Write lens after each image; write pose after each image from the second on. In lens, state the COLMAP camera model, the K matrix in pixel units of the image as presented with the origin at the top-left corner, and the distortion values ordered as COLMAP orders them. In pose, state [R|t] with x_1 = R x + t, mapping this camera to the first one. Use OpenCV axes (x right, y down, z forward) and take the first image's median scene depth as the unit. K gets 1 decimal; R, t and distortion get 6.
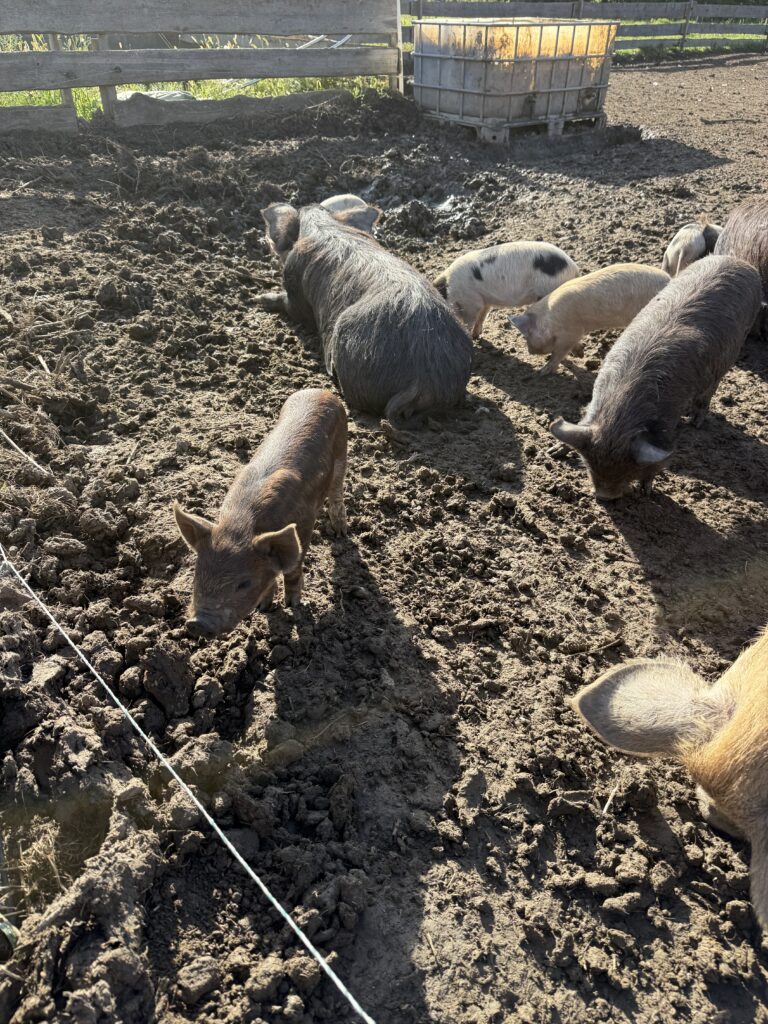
lens RADIAL K [[709.1, 0, 391.9], [0, 709.1, 520.2], [0, 0, 1]] dist [0.033173, -0.043815]
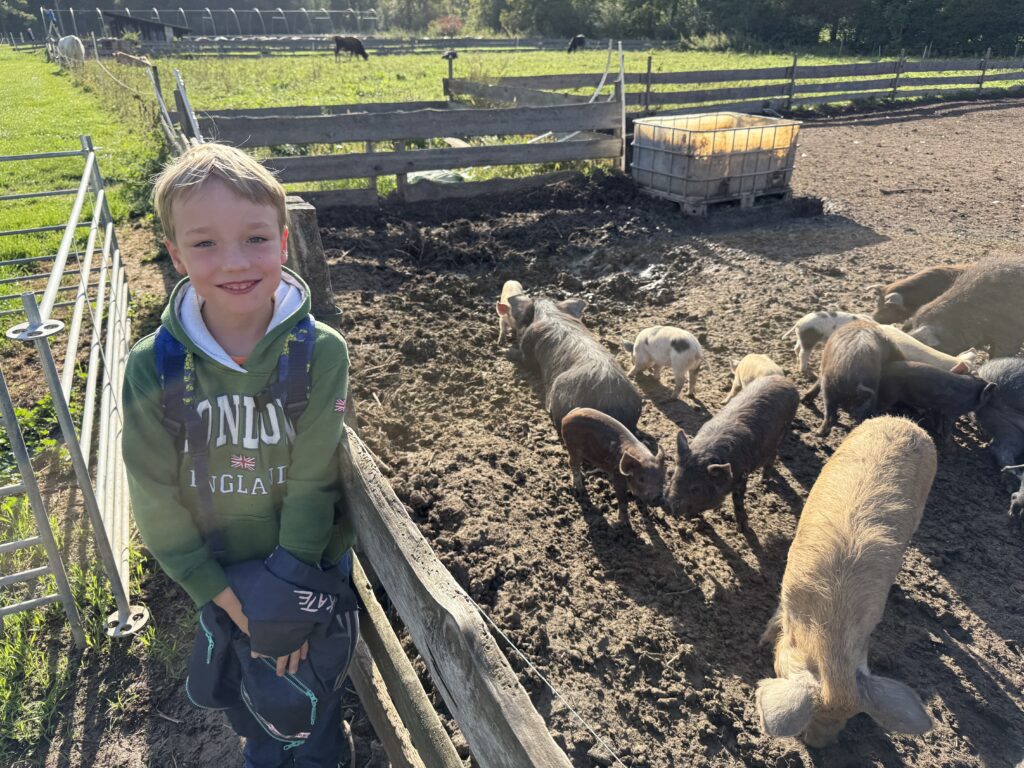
lens RADIAL K [[709.1, 0, 504.4], [0, 709.1, 385.2], [0, 0, 1]] dist [0.033173, -0.043815]
pose [[0.987199, 0.053685, -0.150188, 0.042935], [-0.079114, 0.982463, -0.168841, 0.004992], [0.138490, 0.178562, 0.974134, -0.481380]]
